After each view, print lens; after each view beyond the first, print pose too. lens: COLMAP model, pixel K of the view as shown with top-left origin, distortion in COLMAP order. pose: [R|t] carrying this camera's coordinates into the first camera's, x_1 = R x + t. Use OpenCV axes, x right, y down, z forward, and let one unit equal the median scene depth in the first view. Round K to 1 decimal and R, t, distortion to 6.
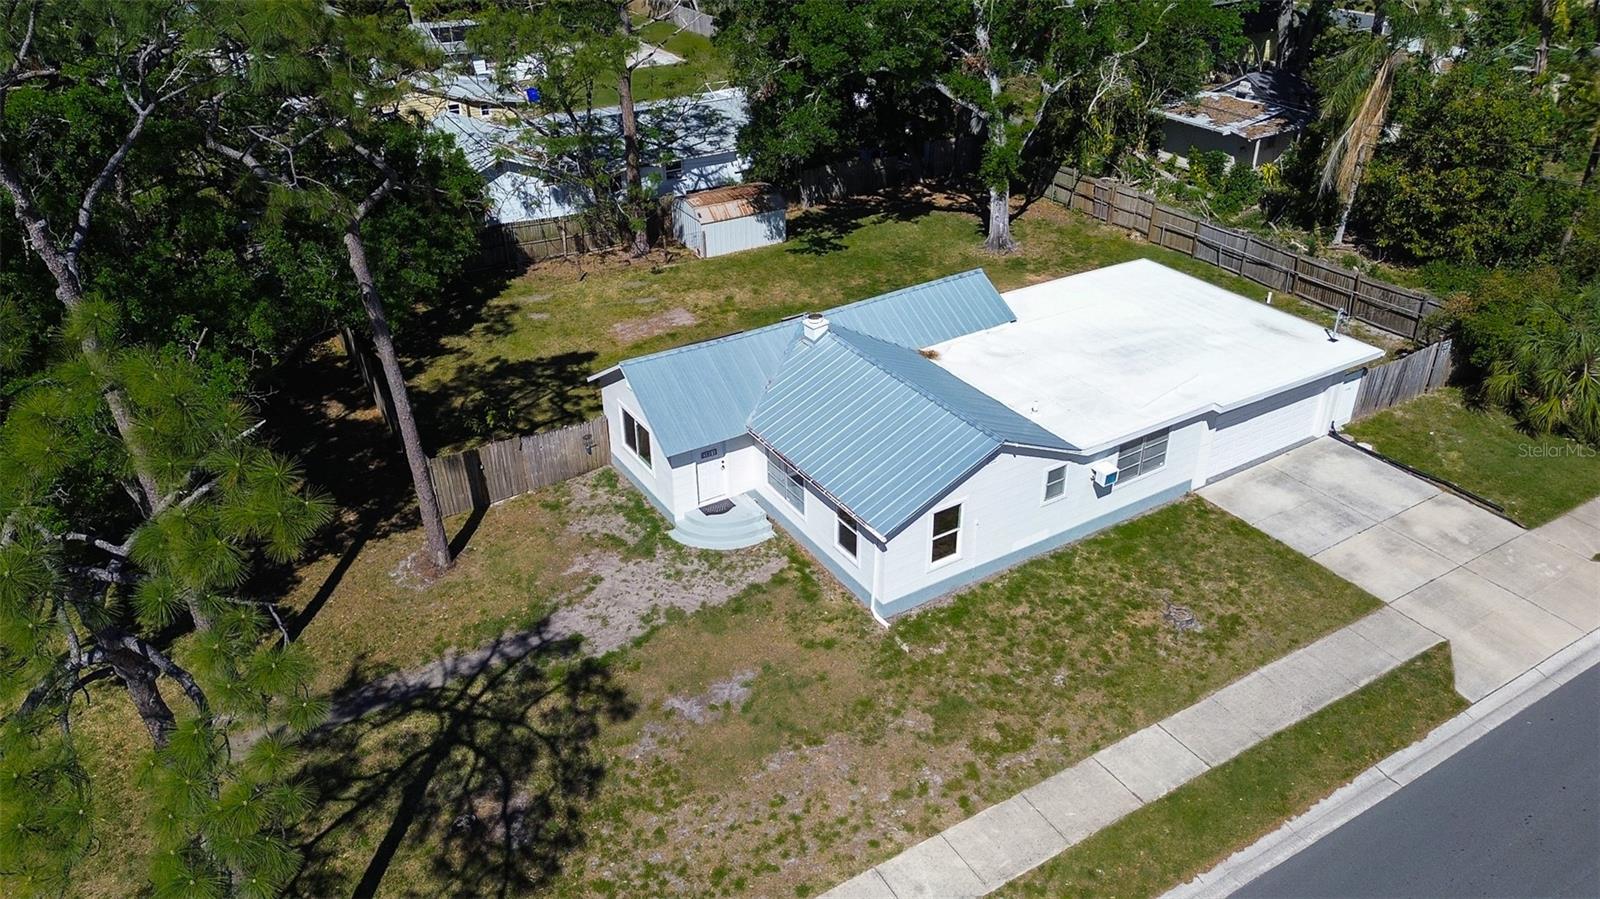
lens RADIAL K [[1142.9, 0, 803.9], [0, 1142.9, 415.3], [0, 0, 1]] dist [0.090025, -0.090438]
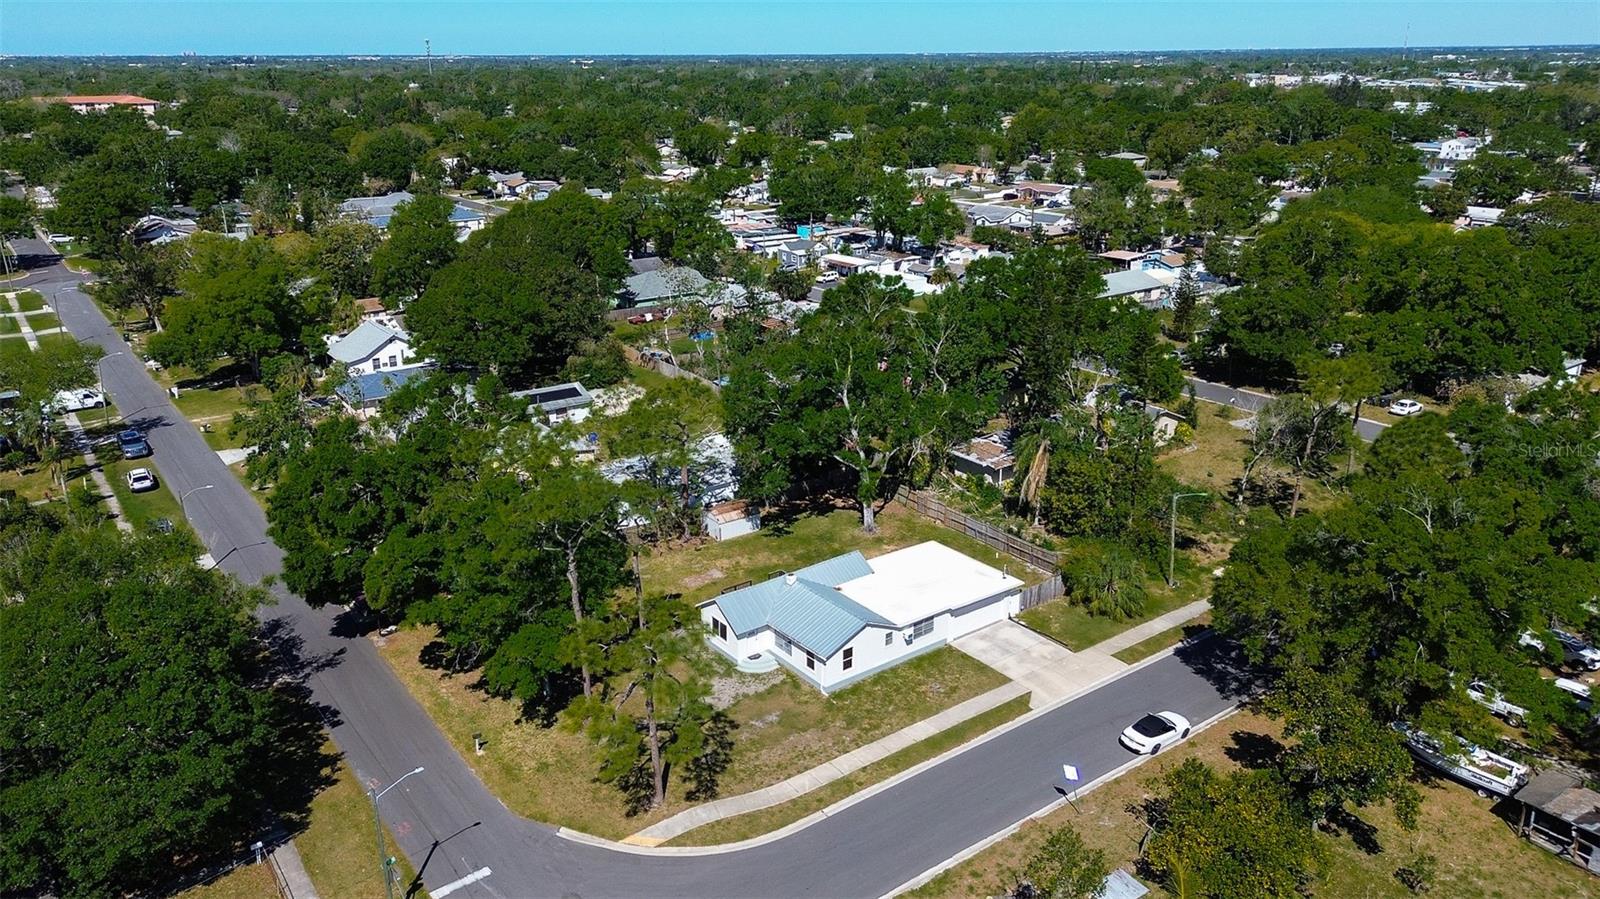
lens RADIAL K [[1149.7, 0, 800.2], [0, 1149.7, 411.0], [0, 0, 1]] dist [0.133485, -0.000846]
pose [[0.996182, -0.023848, 0.083986, -0.169091], [0.039923, 0.979935, -0.195278, 0.051534], [-0.077644, 0.197885, 0.977145, -1.478653]]
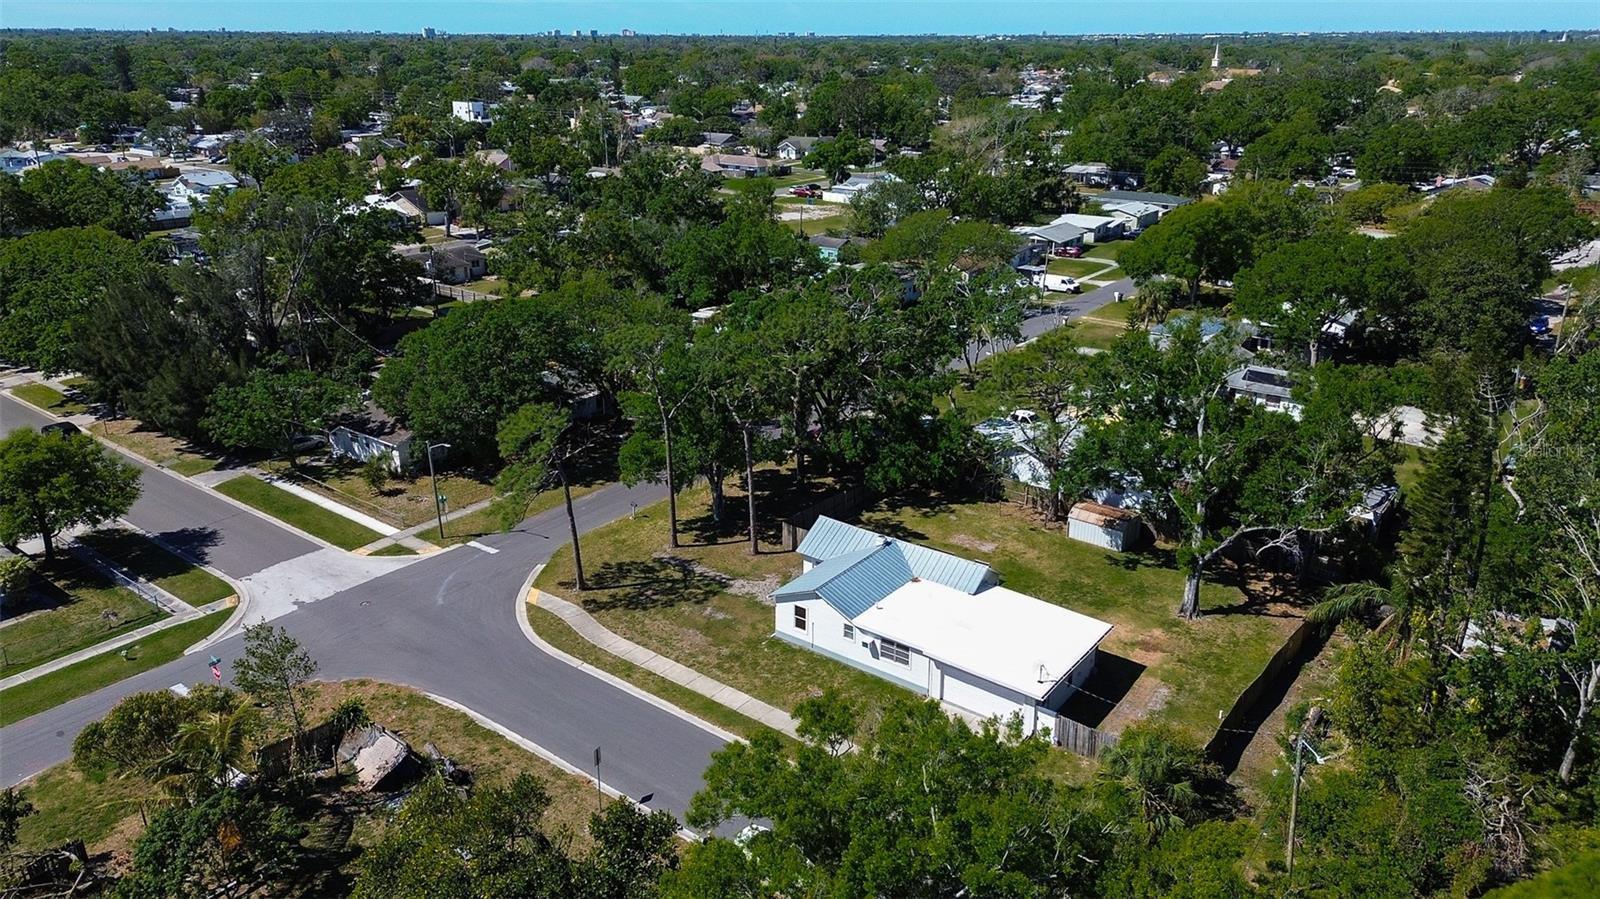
lens RADIAL K [[1149.7, 0, 800.2], [0, 1149.7, 411.0], [0, 0, 1]] dist [0.133485, -0.000846]
pose [[0.350642, 0.301229, -0.886742, 1.869514], [-0.450649, 0.884298, 0.122201, -0.505348], [0.820954, 0.356760, 0.445820, -0.218910]]
